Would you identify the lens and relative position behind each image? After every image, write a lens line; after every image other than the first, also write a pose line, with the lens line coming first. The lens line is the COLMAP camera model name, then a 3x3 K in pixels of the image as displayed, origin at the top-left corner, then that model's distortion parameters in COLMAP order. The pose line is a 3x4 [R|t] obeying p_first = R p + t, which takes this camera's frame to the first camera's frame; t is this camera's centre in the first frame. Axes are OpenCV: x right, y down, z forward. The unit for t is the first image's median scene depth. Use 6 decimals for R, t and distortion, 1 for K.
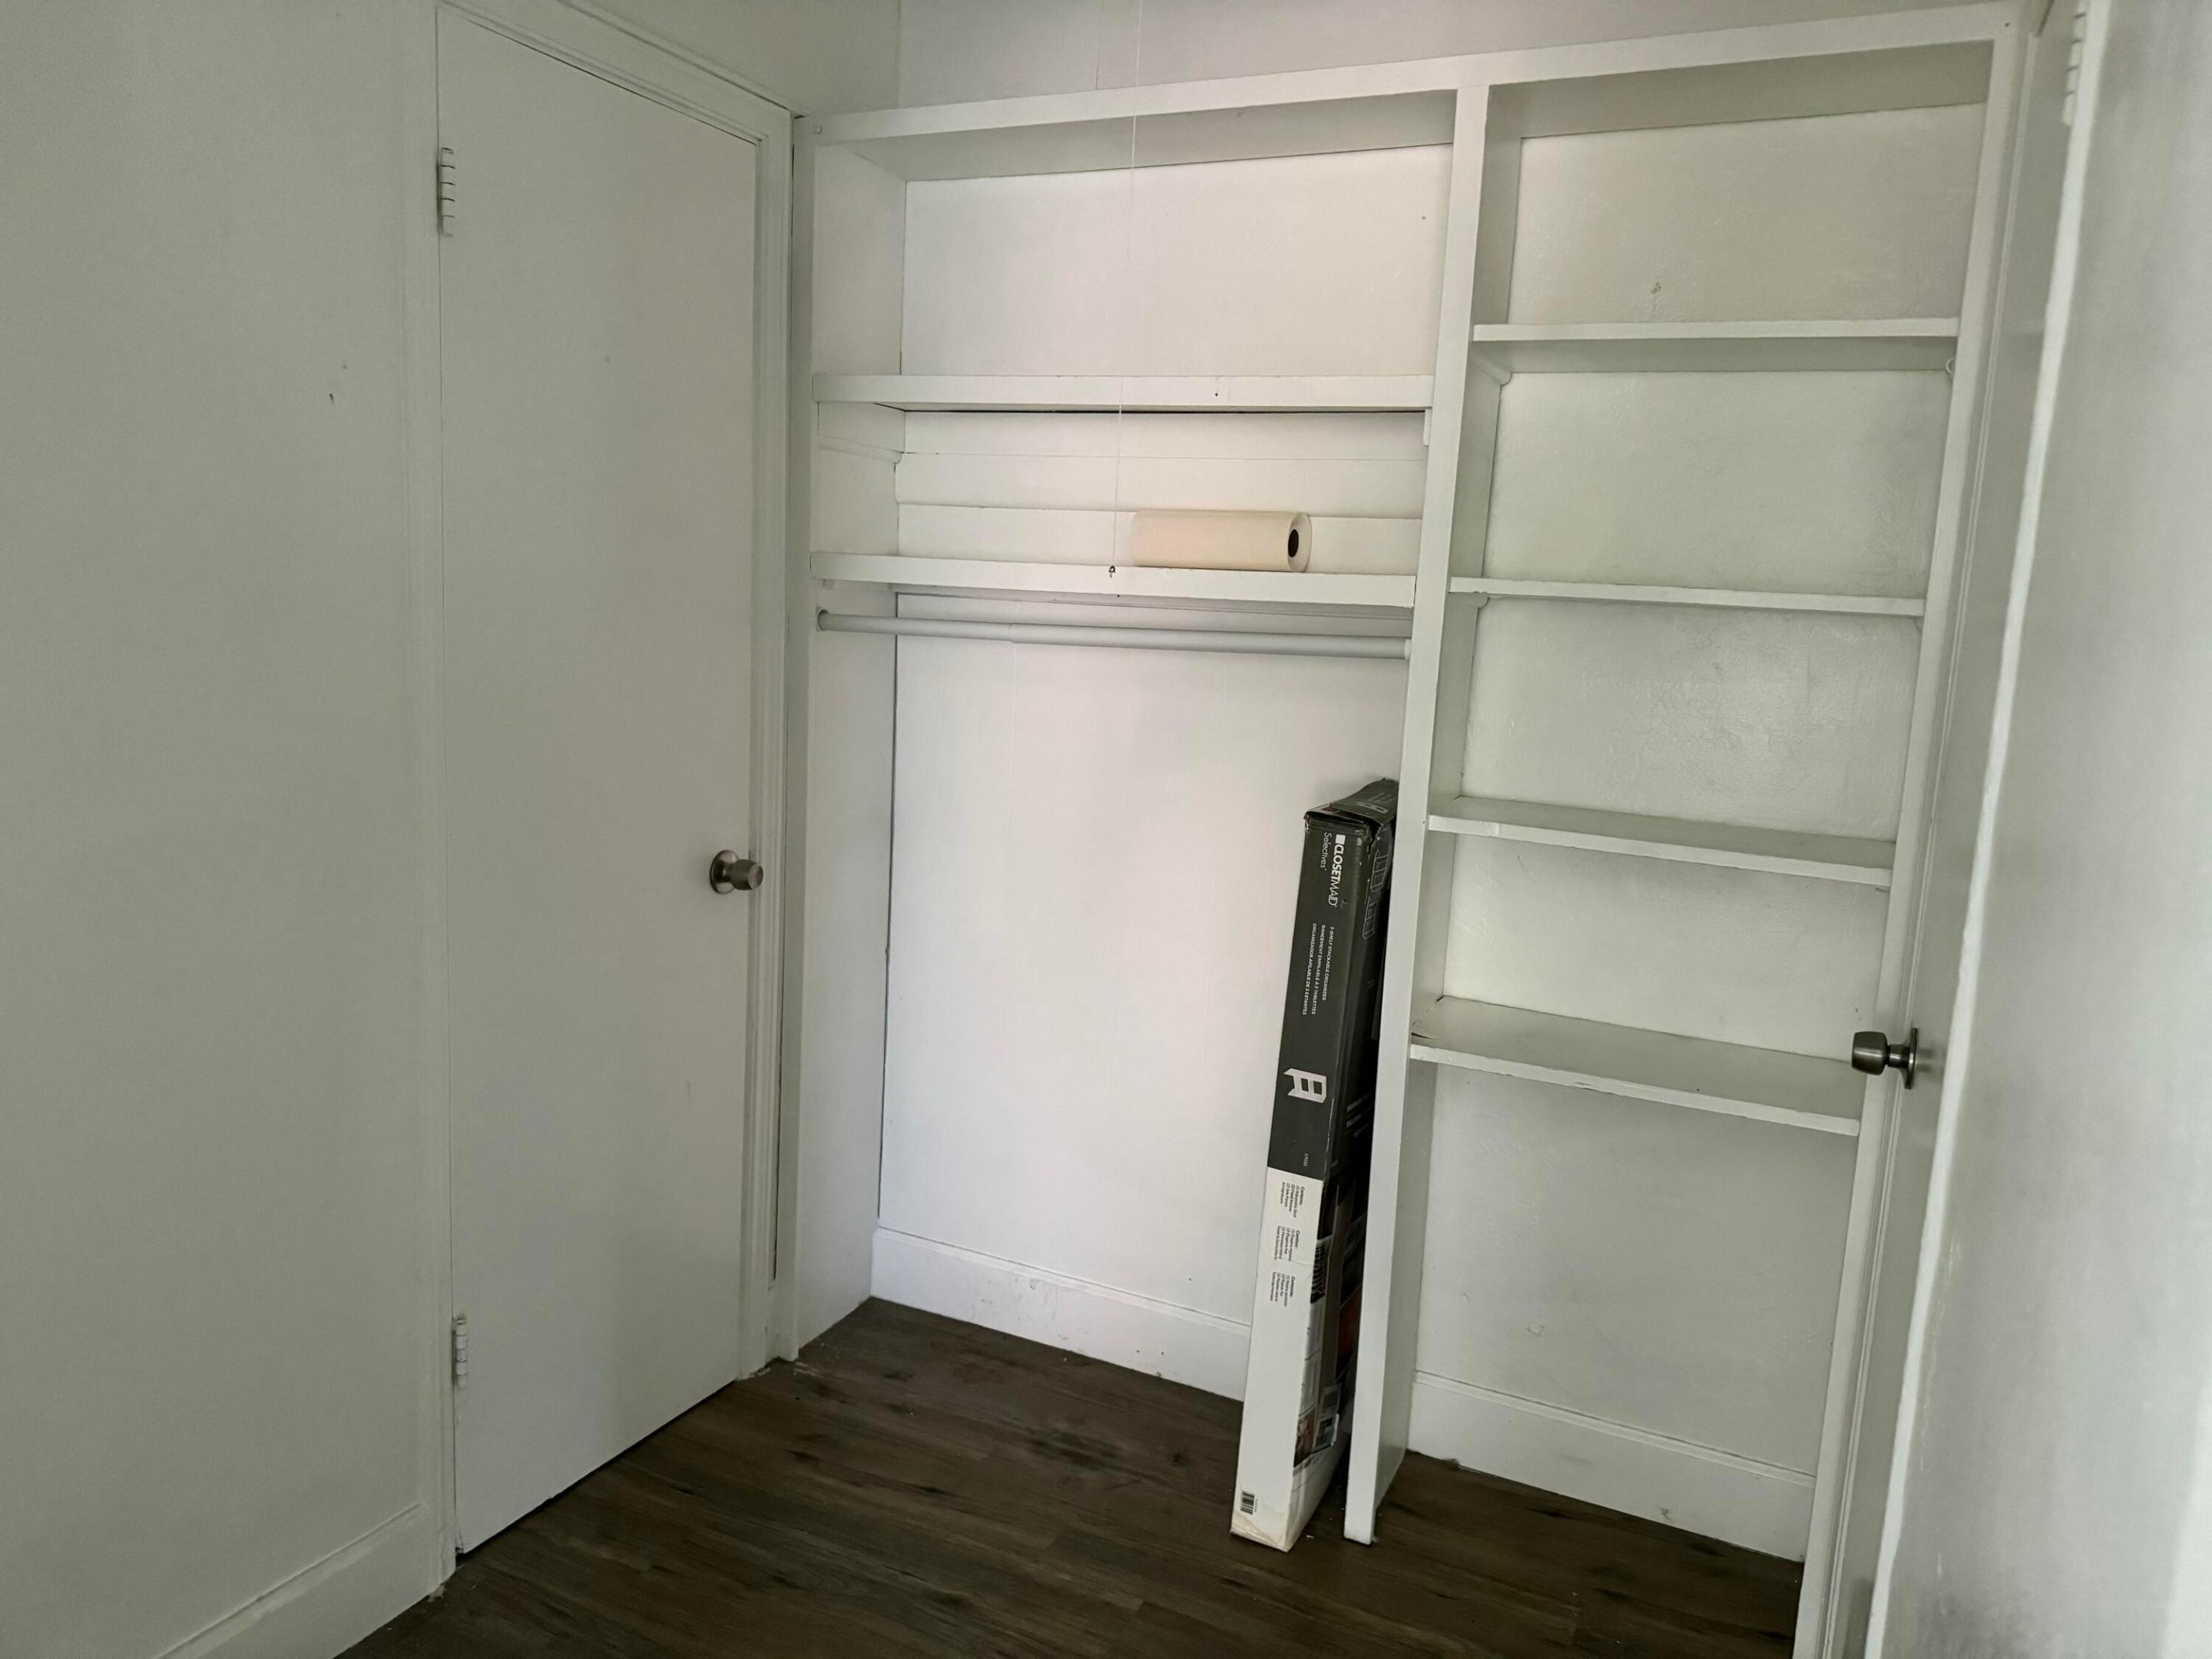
lens RADIAL K [[1574.3, 0, 1094.4], [0, 1574.3, 819.2], [0, 0, 1]] dist [0.101752, -0.079577]
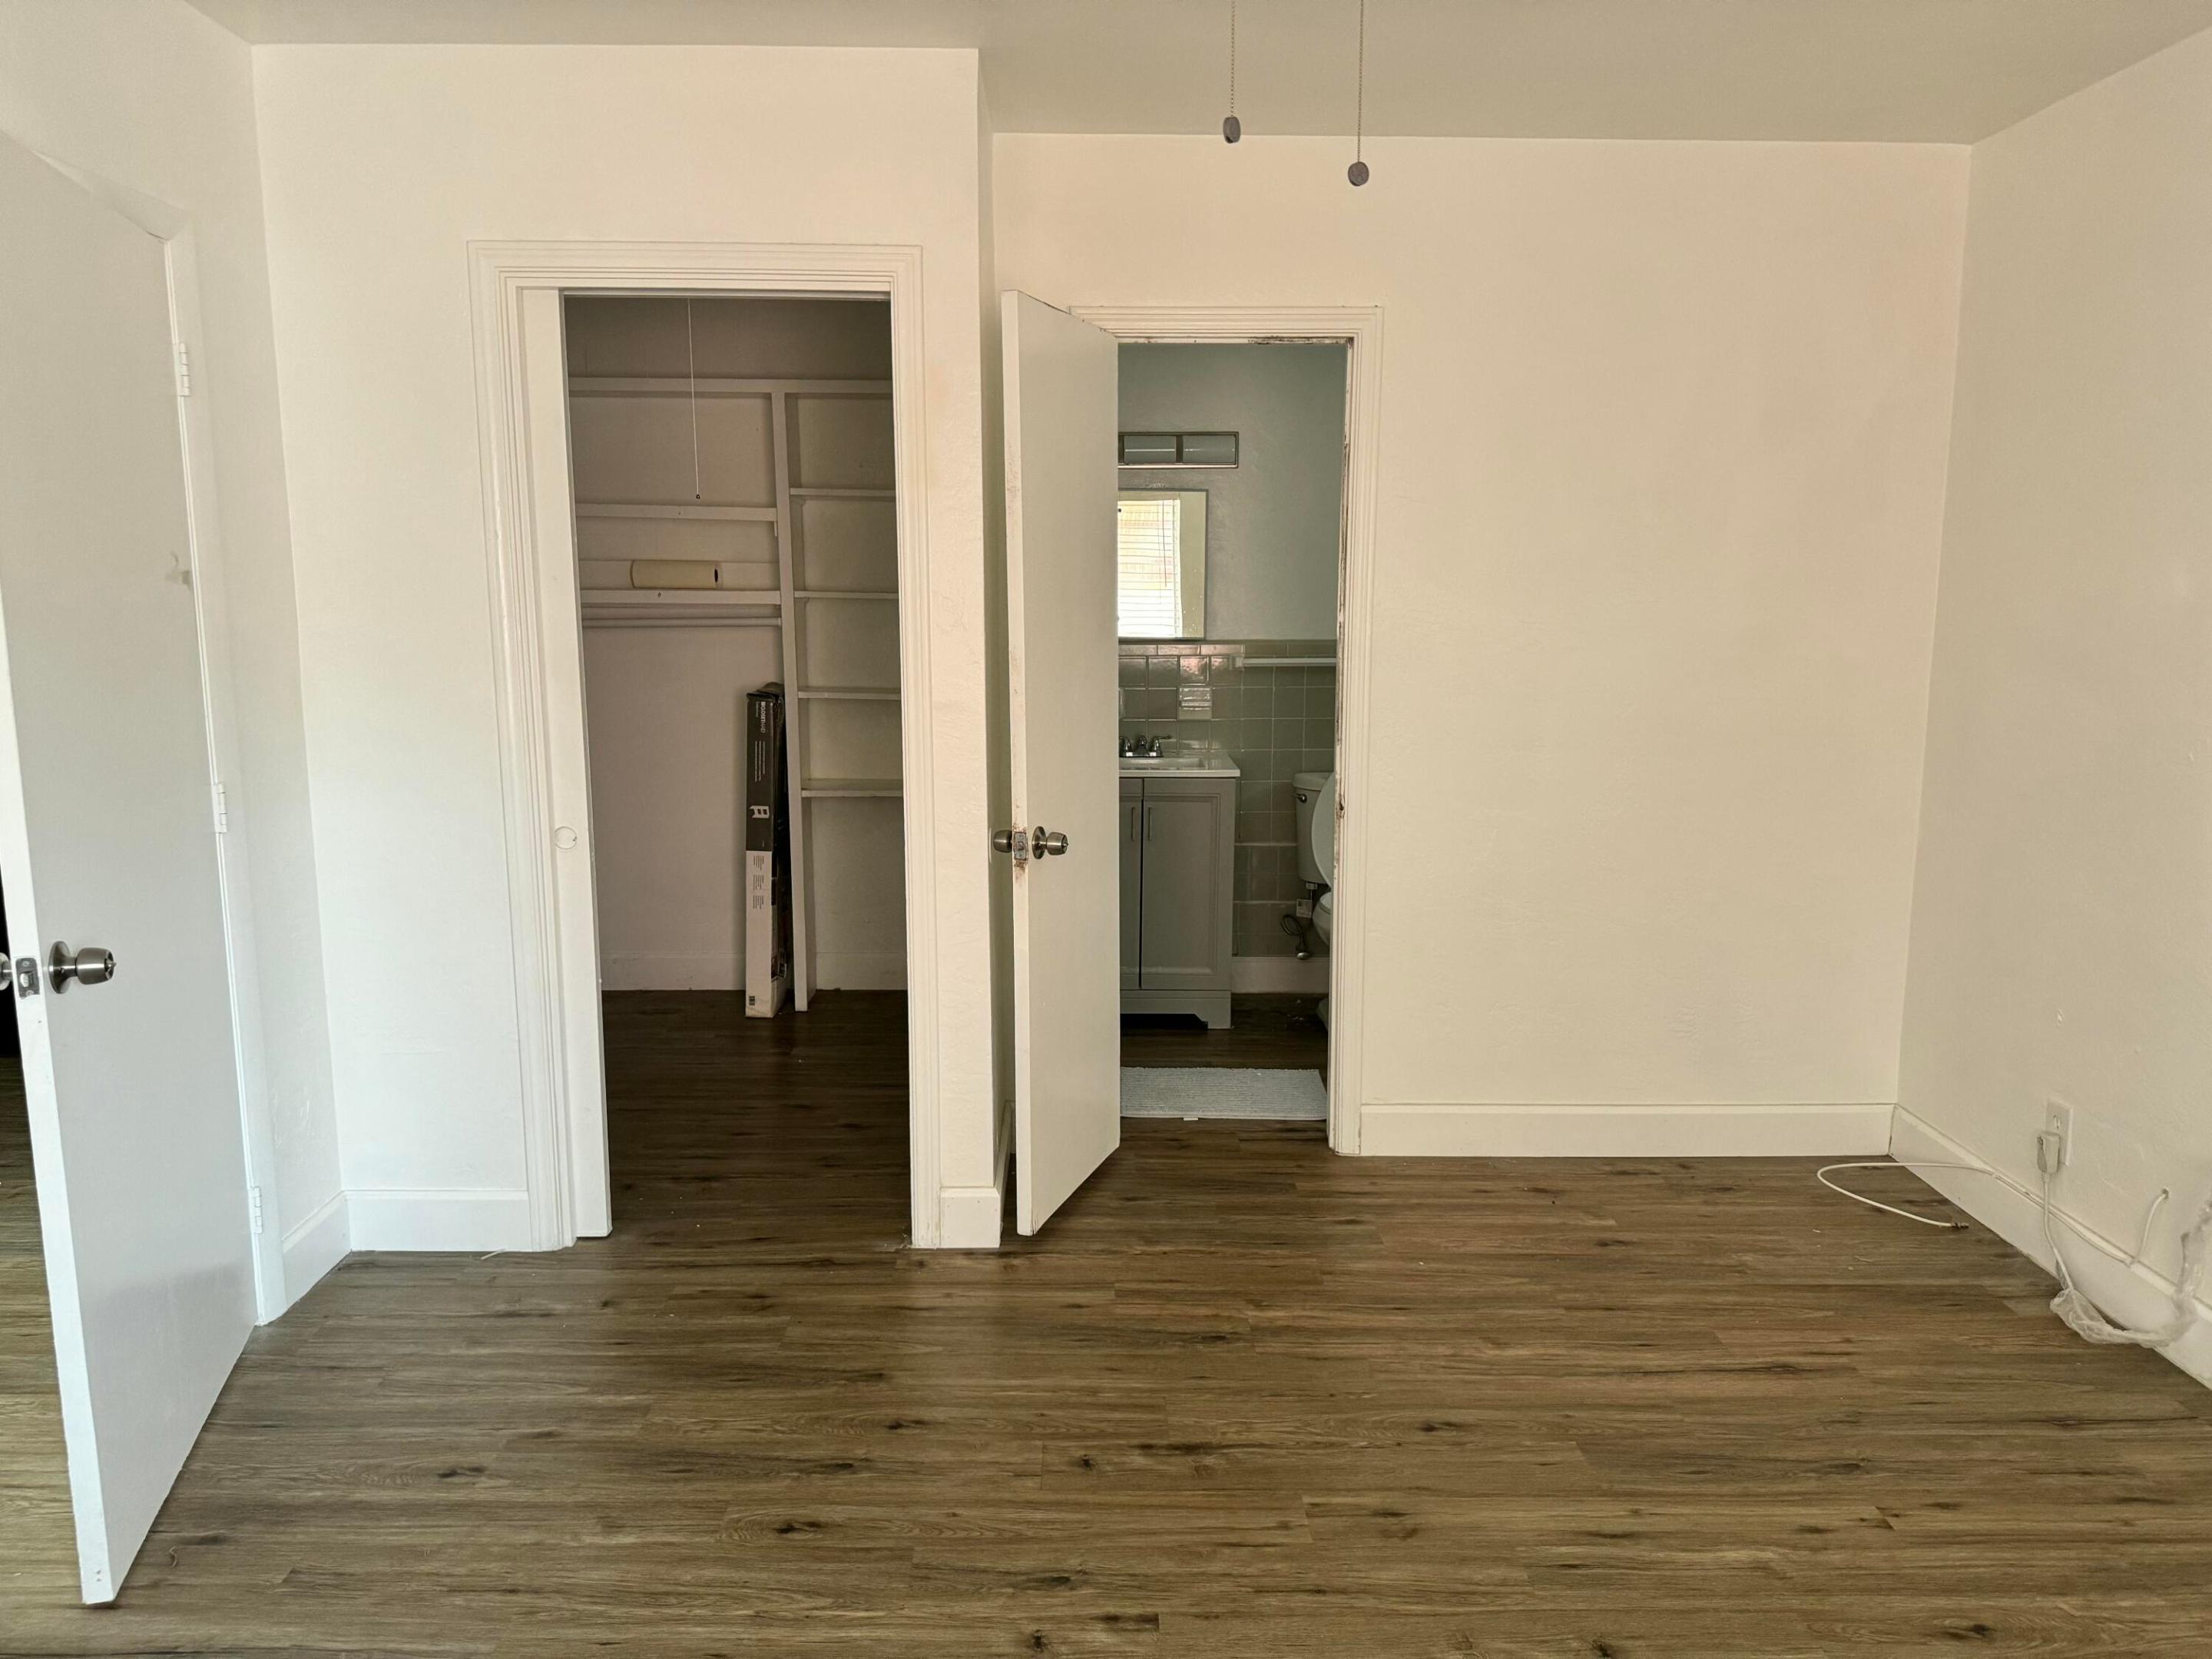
lens RADIAL K [[1590.3, 0, 1106.0], [0, 1590.3, 829.5], [0, 0, 1]] dist [0.095927, -0.120873]
pose [[0.896815, -0.120255, 0.425749, -0.411851], [0.112101, 0.992711, 0.044263, 0.146047], [-0.427968, 0.008031, 0.903758, -1.341331]]
